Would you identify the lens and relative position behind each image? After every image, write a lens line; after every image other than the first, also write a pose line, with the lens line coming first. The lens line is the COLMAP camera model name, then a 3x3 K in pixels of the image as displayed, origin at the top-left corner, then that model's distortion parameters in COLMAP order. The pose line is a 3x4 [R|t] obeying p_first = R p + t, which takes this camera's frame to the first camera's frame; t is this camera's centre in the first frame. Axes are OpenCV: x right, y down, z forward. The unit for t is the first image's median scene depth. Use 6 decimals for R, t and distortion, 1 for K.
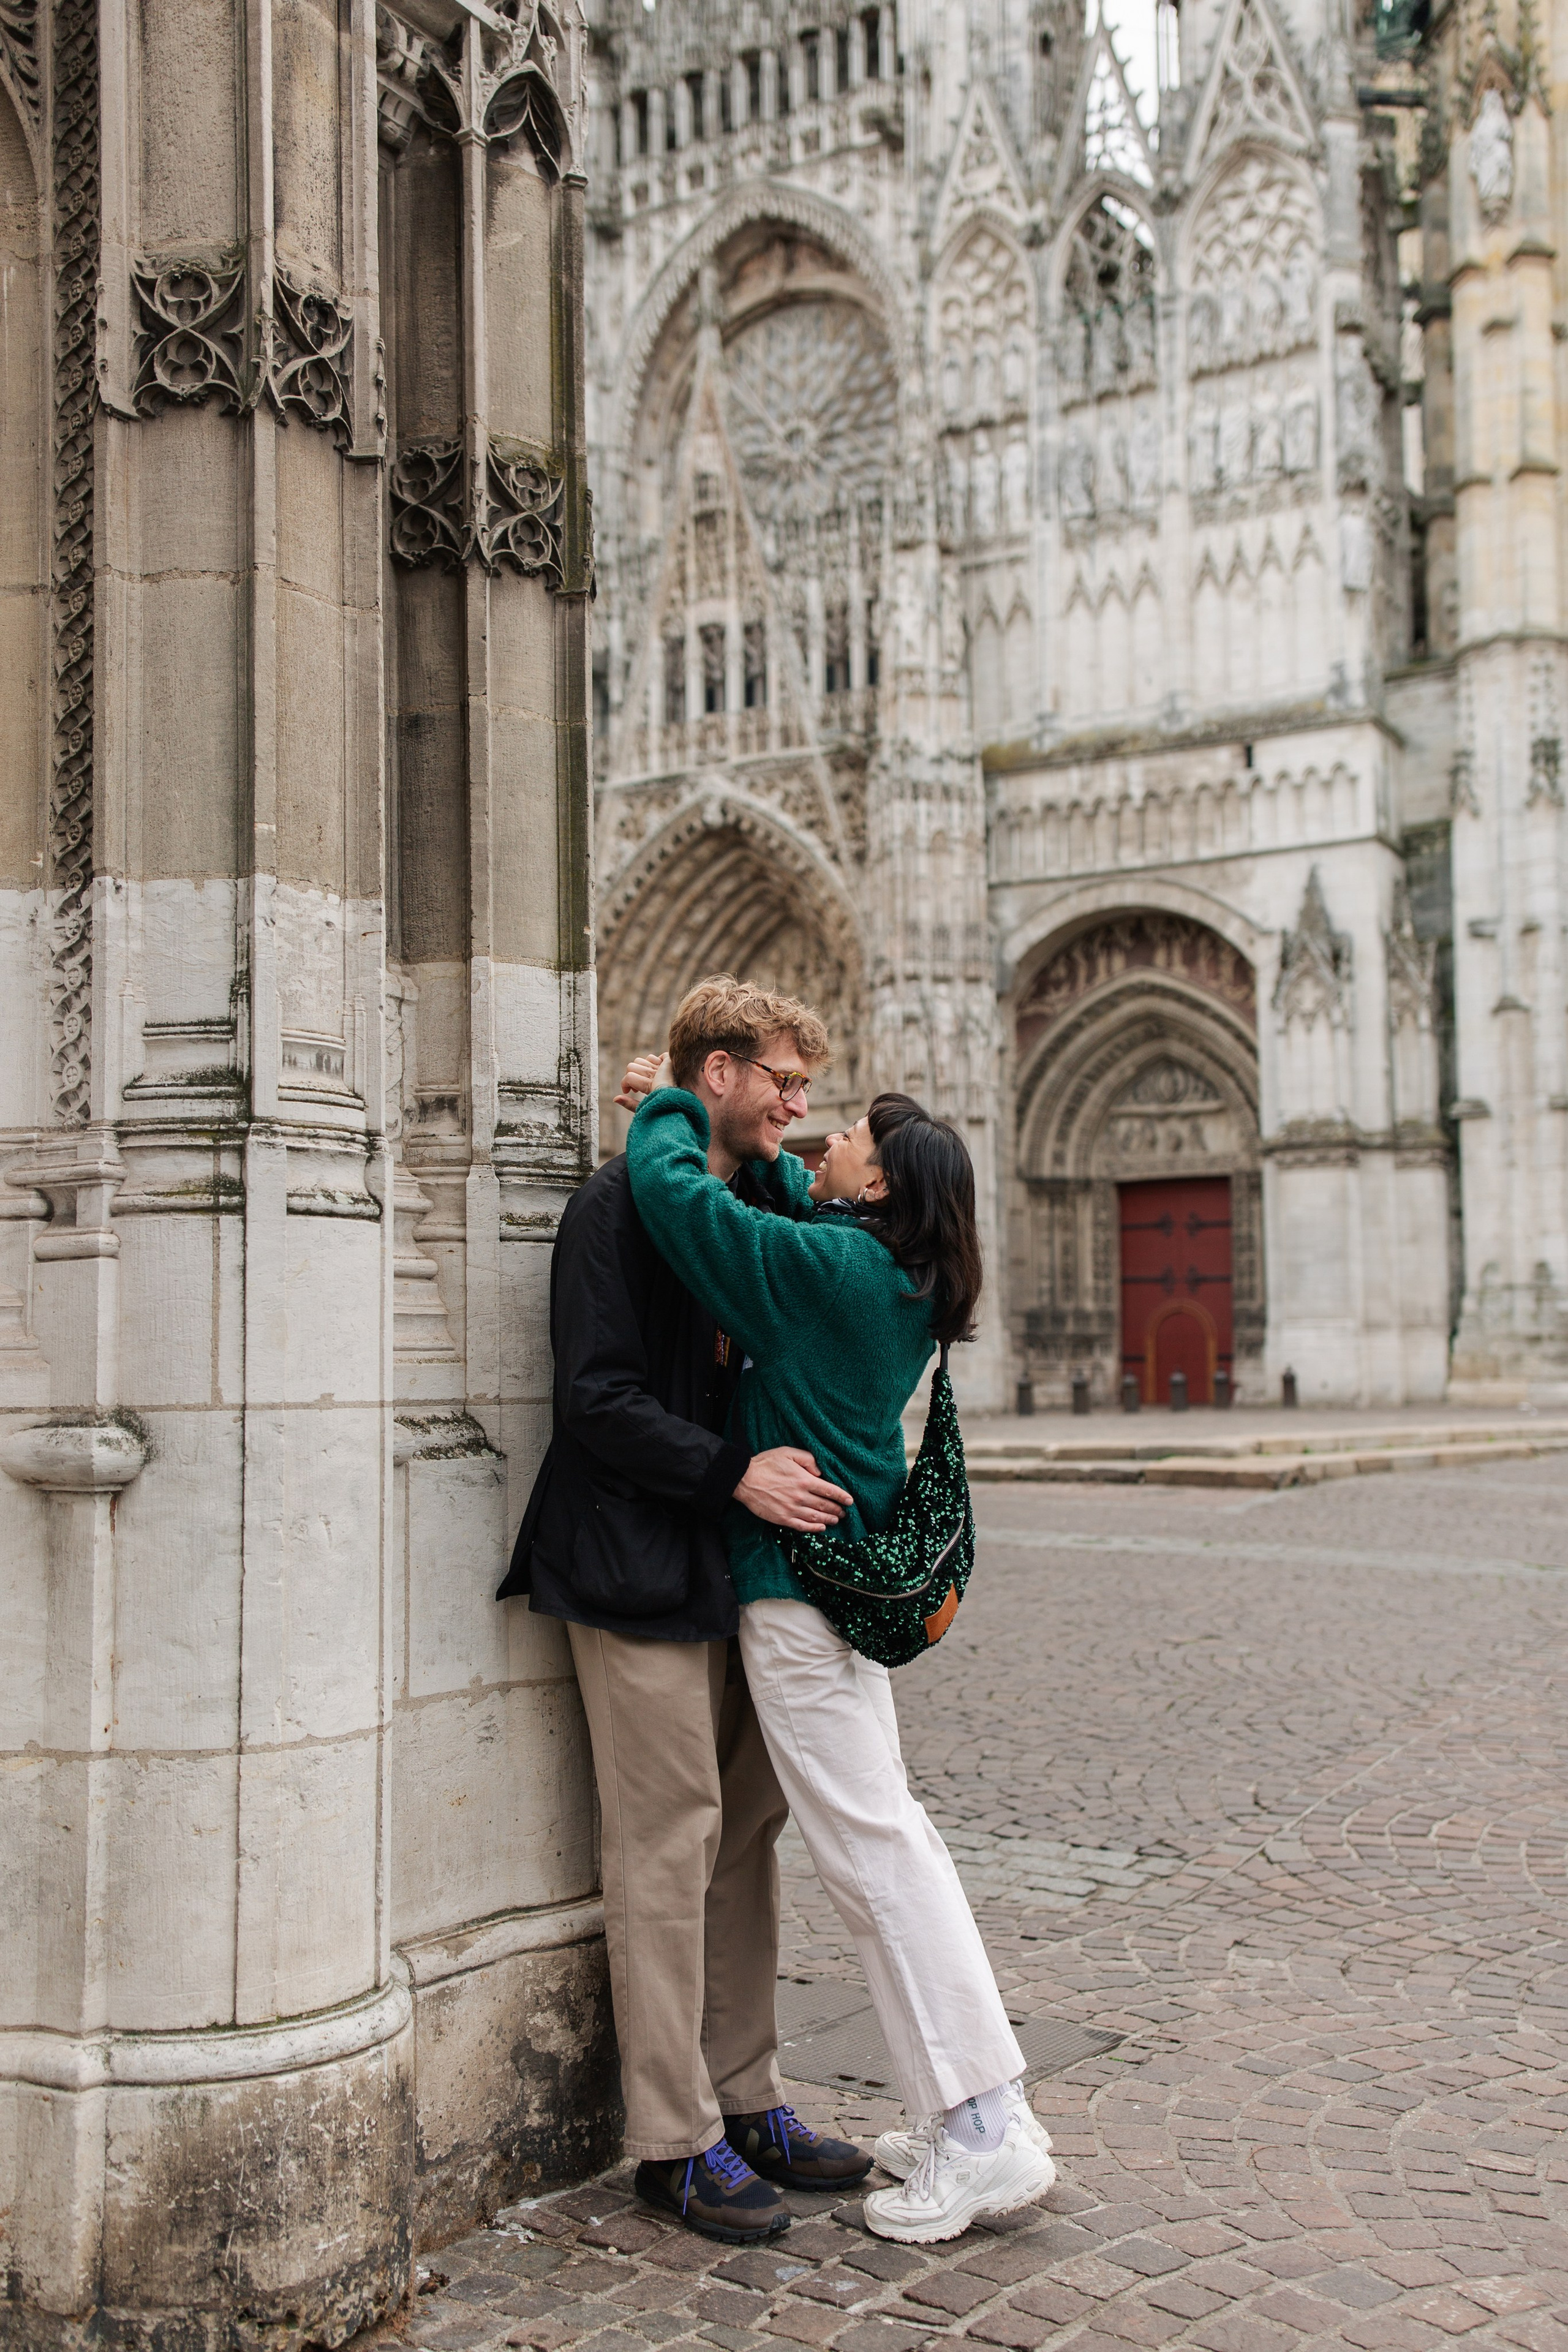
lens RADIAL K [[2360.2, 0, 747.5], [0, 2360.2, 1156.1], [0, 0, 1]] dist [0.065160, -0.008412]
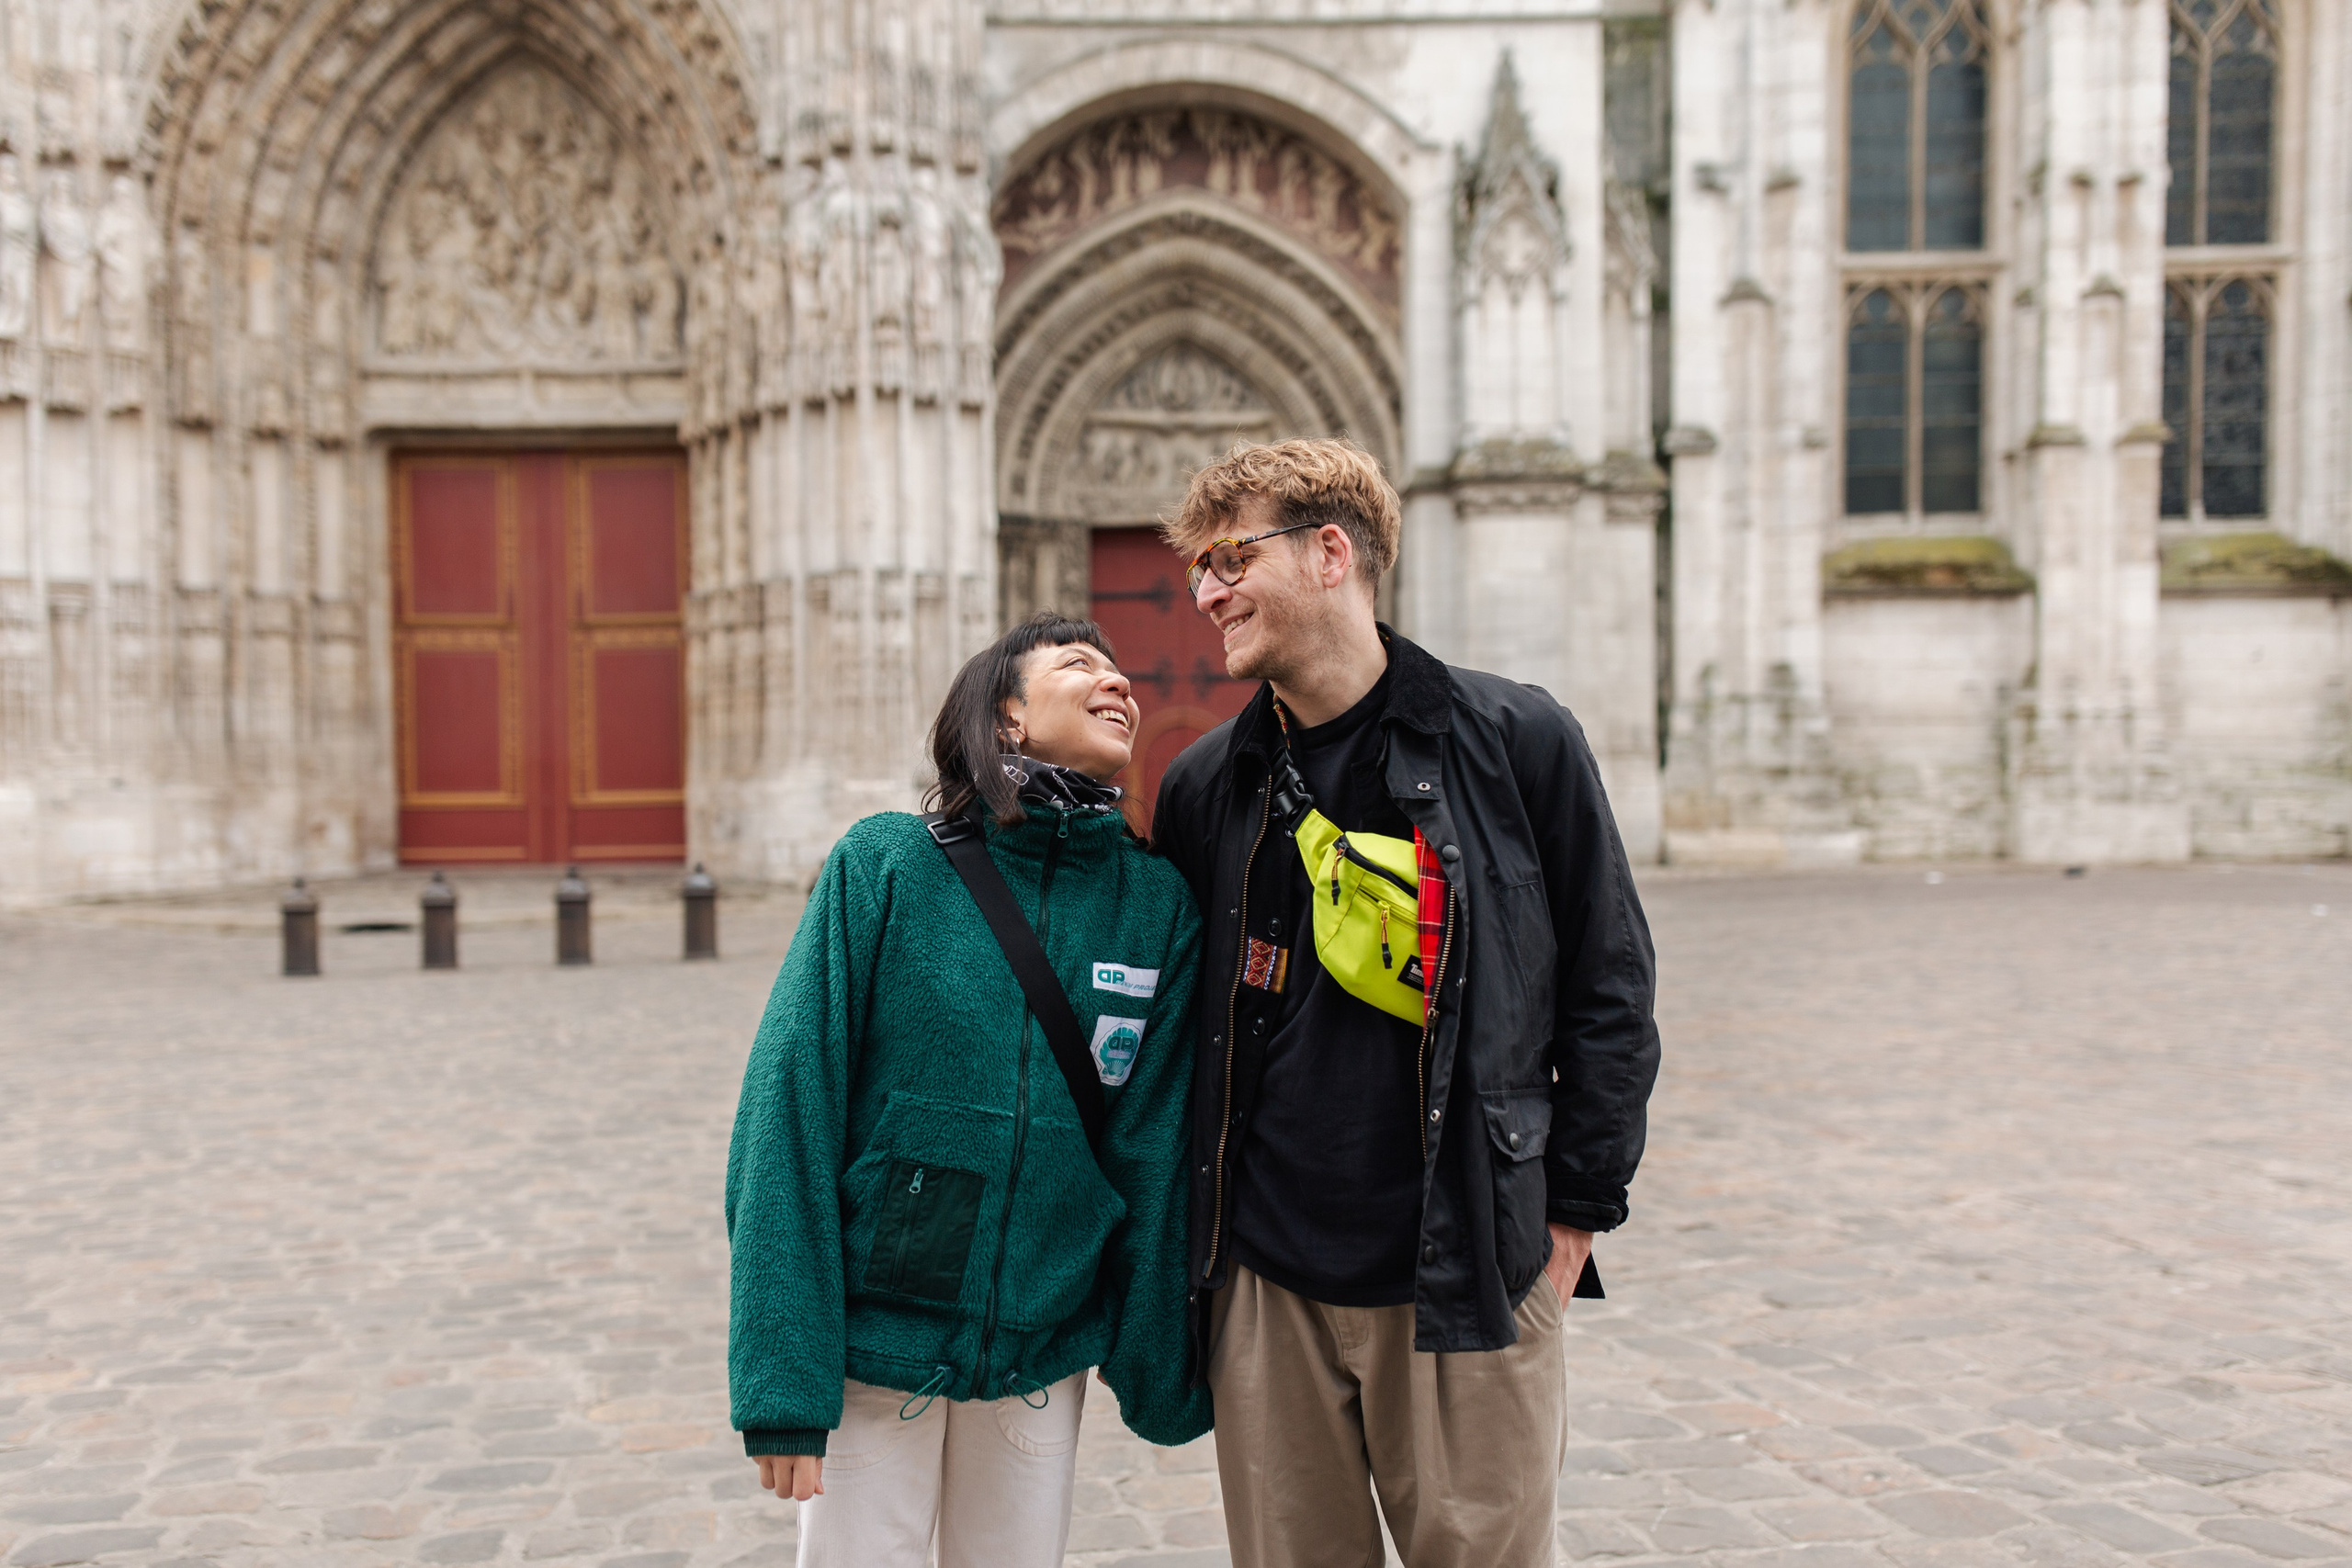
lens RADIAL K [[2319.6, 0, 1176.0], [0, 2319.6, 784.0], [0, 0, 1]] dist [0.059361, -0.005100]
pose [[0.857285, -0.002568, 0.514836, -0.164038], [-0.048402, 0.995157, 0.085560, 0.027153], [-0.512562, -0.098269, 0.853008, 0.457408]]
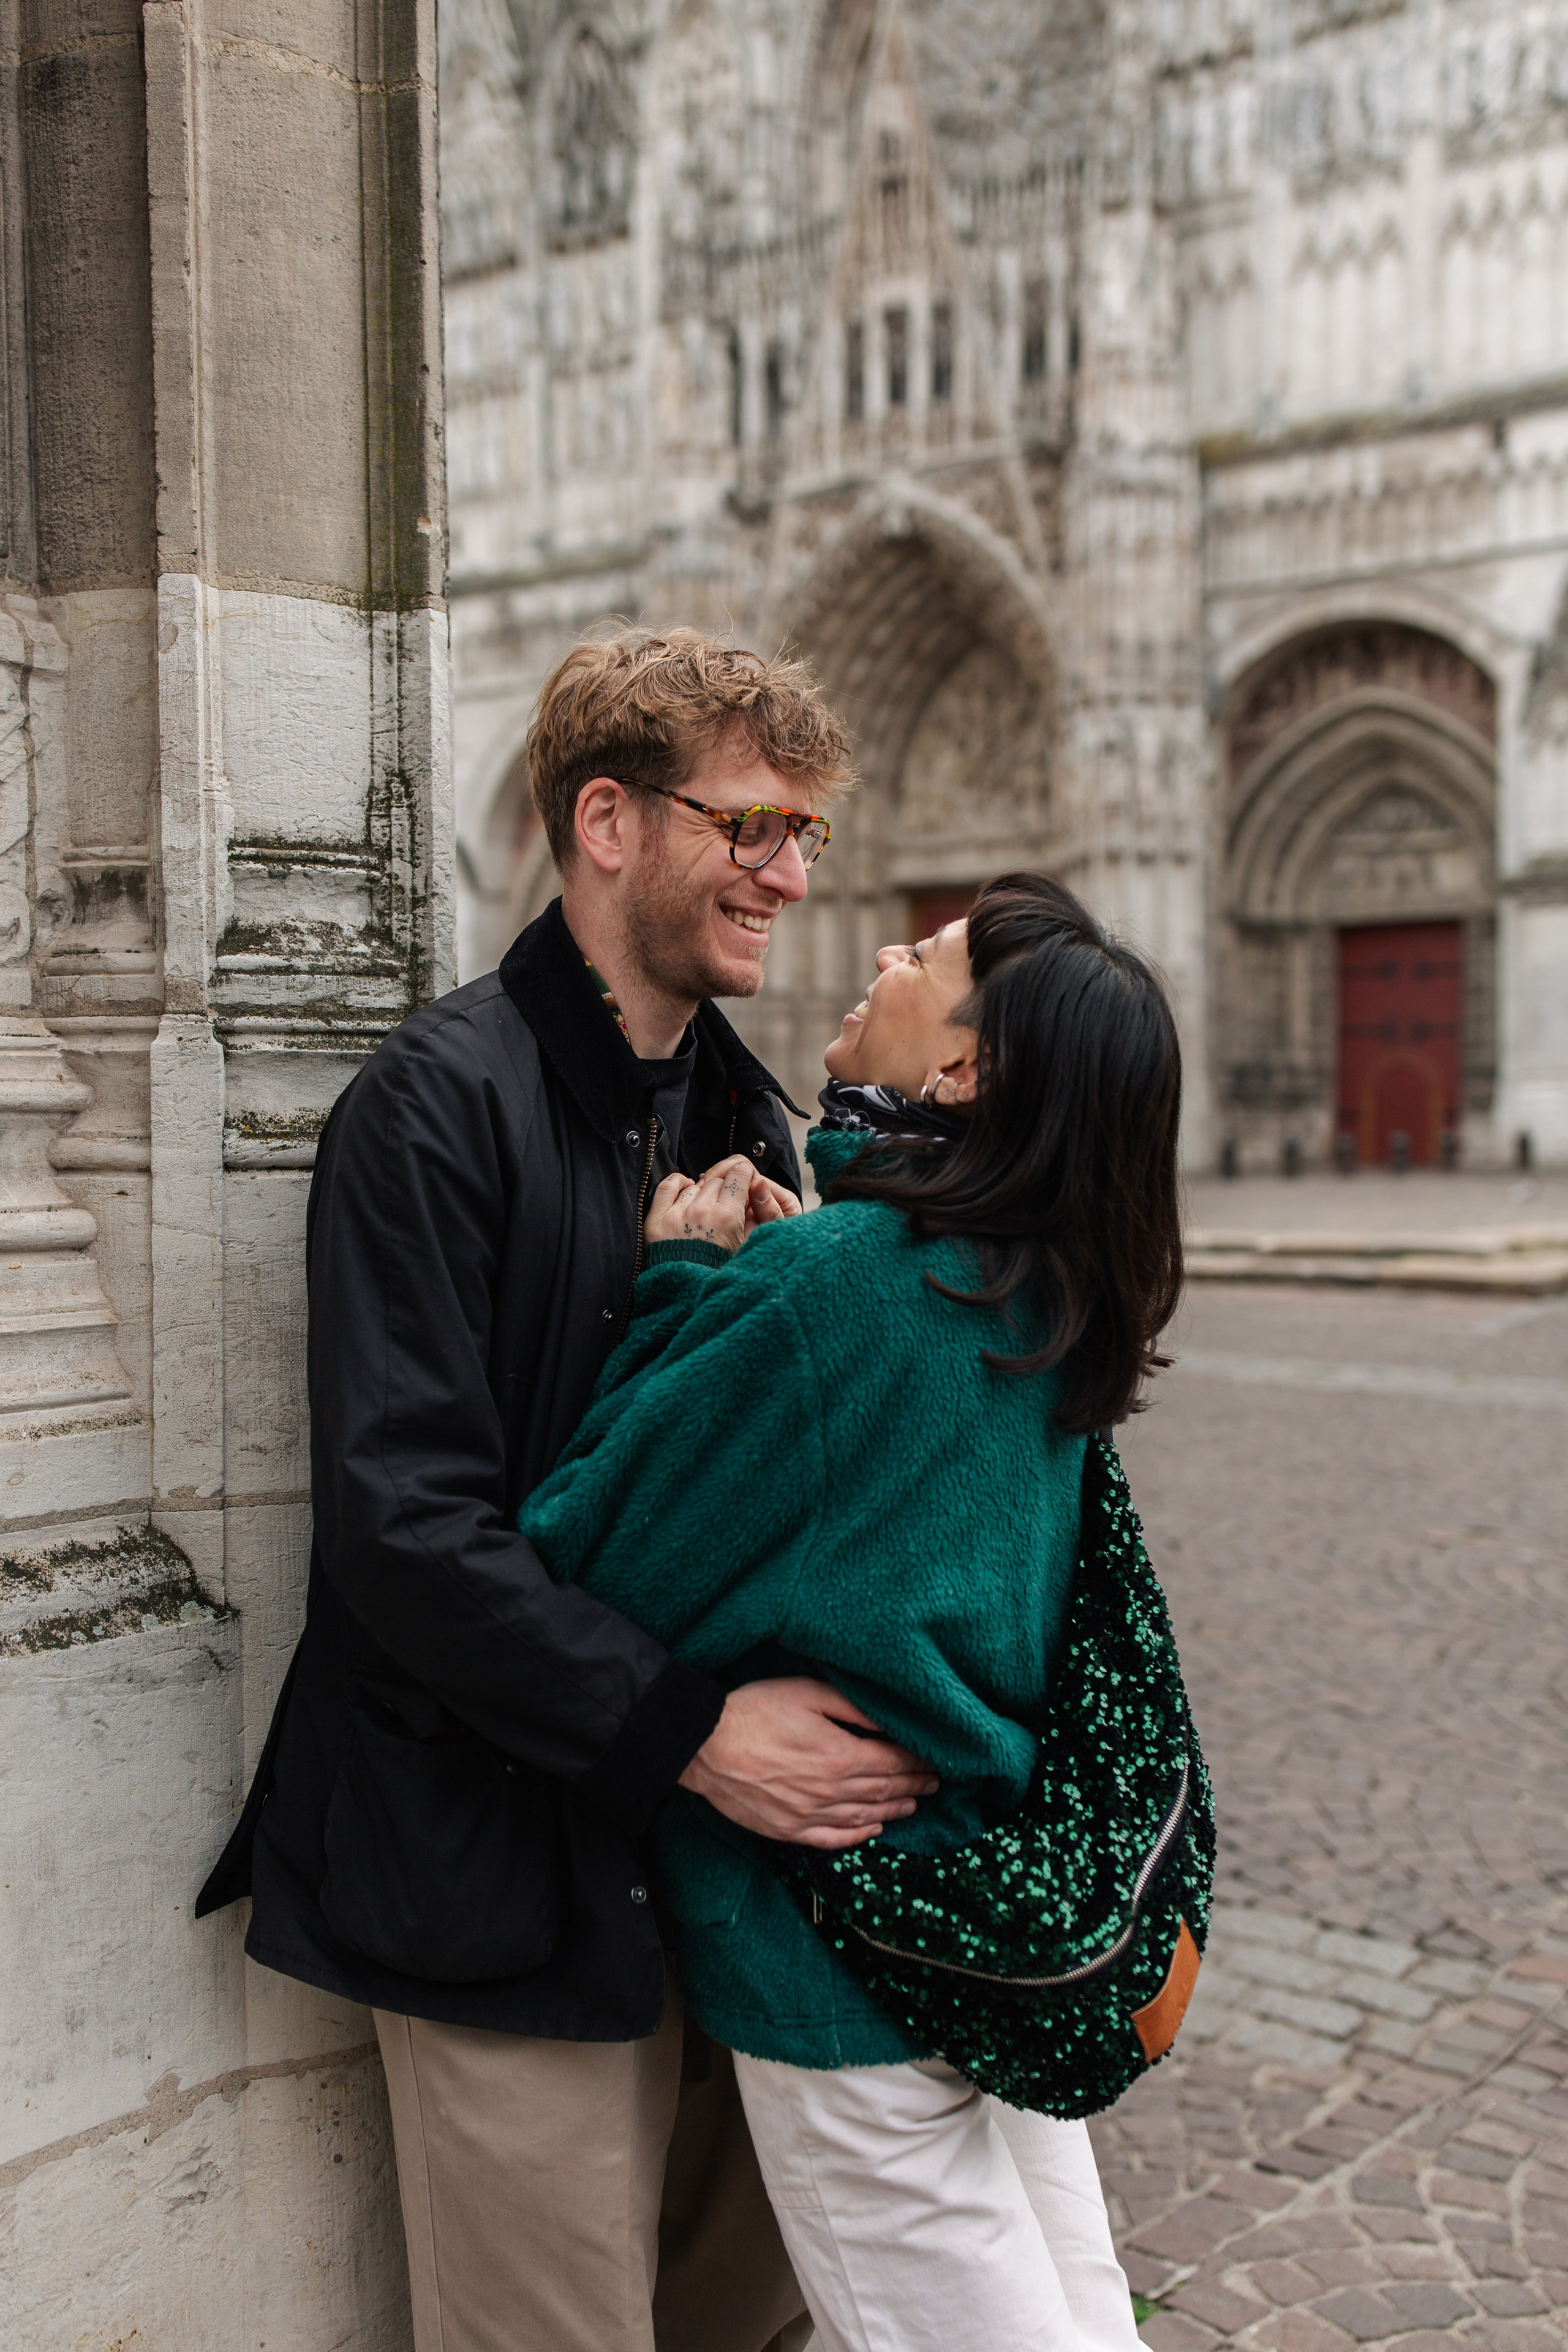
lens RADIAL K [[2360.2, 0, 747.5], [0, 2360.2, 1156.1], [0, 0, 1]] dist [0.065160, -0.008412]
pose [[0.996626, 0.004683, -0.081943, 0.004985], [0.004441, 0.993831, 0.110814, -0.002443], [0.081956, -0.110804, 0.990457, 0.062320]]
